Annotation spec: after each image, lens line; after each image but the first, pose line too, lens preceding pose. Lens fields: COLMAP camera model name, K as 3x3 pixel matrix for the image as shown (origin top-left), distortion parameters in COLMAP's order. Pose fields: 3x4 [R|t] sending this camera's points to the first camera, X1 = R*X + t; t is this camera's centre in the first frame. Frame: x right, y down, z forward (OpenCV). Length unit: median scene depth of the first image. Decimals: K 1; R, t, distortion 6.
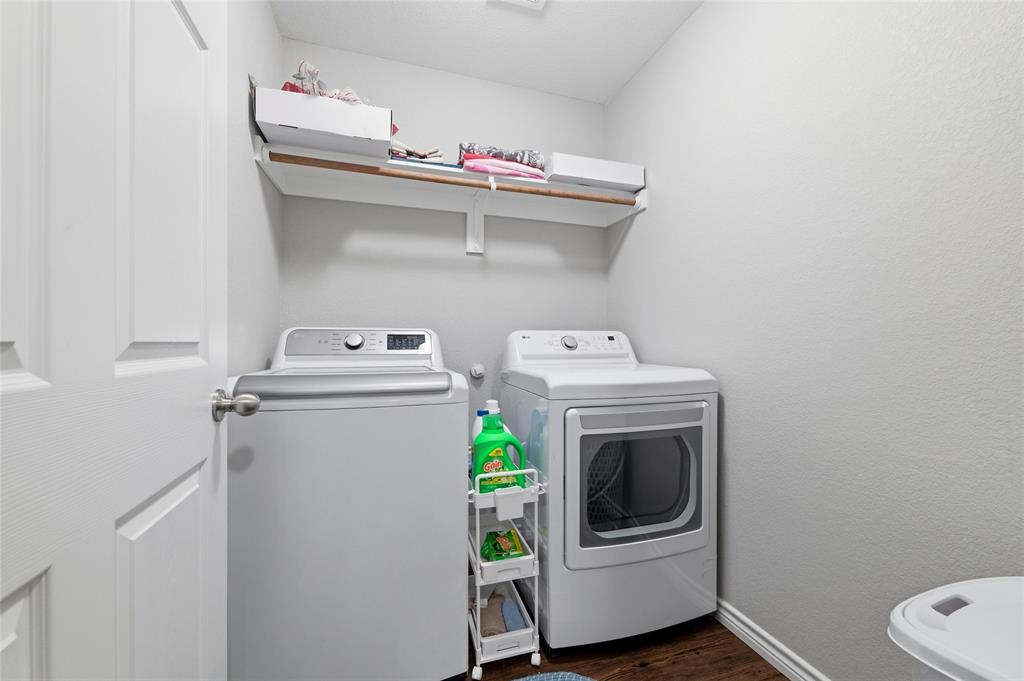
lens RADIAL K [[407.1, 0, 512.5], [0, 407.1, 342.7], [0, 0, 1]] dist [-0.001165, -0.000044]
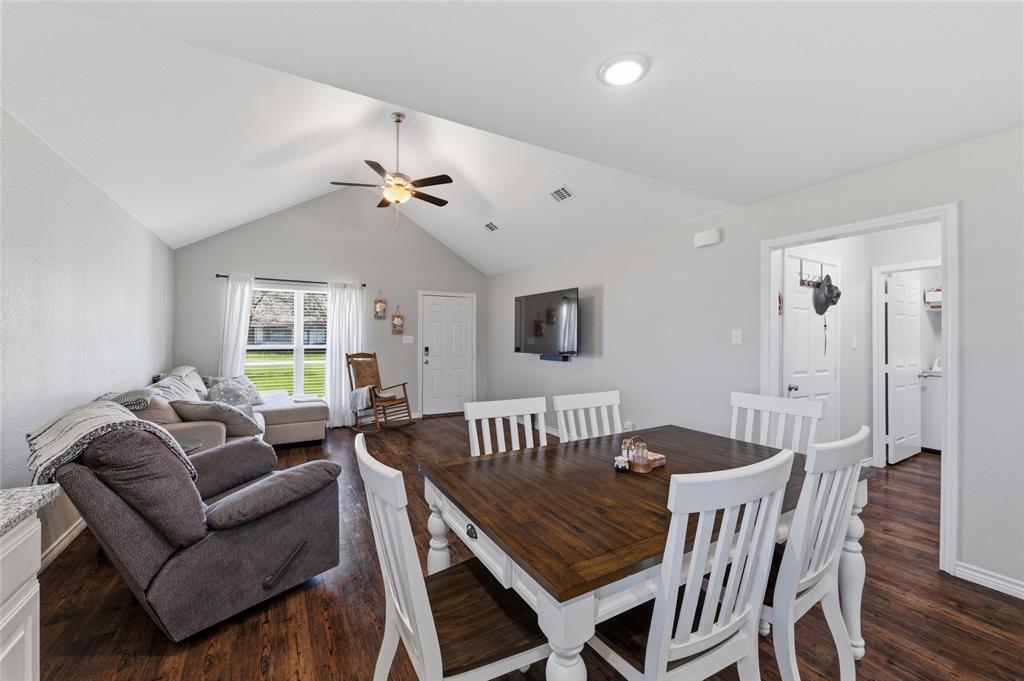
lens RADIAL K [[407.1, 0, 512.6], [0, 407.1, 341.8], [0, 0, 1]] dist [-0.001165, -0.000044]
pose [[0.224044, -0.006945, -0.974554, 2.110080], [0.004400, 0.999972, -0.006115, -0.180867], [0.974569, -0.002918, 0.224068, -3.461525]]
